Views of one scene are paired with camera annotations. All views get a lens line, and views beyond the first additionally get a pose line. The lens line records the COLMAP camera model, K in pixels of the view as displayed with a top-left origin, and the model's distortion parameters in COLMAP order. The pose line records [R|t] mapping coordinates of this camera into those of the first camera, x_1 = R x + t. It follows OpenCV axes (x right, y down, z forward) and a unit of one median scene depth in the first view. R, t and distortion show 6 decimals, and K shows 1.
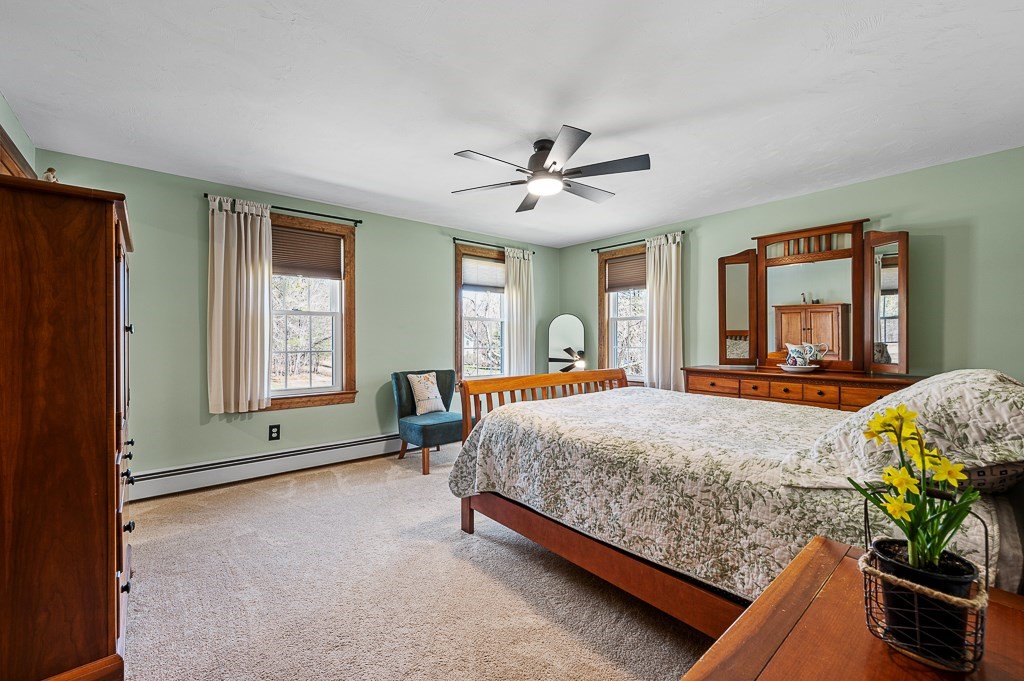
lens RADIAL K [[419.7, 0, 513.7], [0, 419.7, 337.4], [0, 0, 1]] dist [-0.004714, 0.000107]
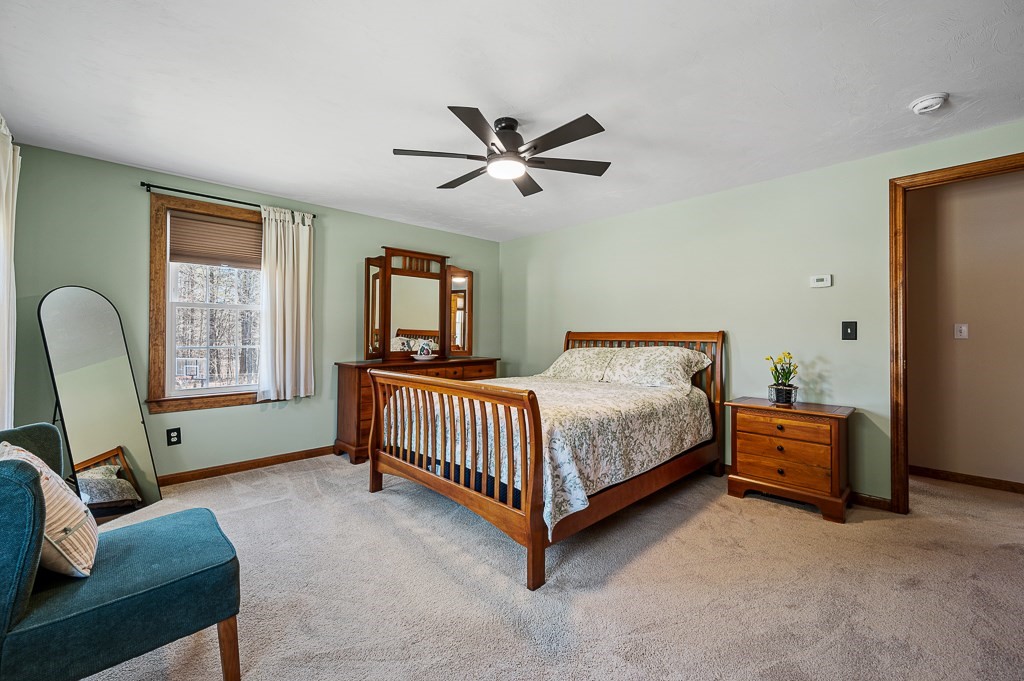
lens RADIAL K [[401.9, 0, 513.7], [0, 401.9, 338.3], [0, 0, 1]] dist [-0.003719, -0.000254]
pose [[-0.029114, -0.005004, 0.999564, -0.591743], [-0.001873, 0.999986, 0.004952, 0.007096], [-0.999574, -0.001728, -0.029123, 0.754240]]
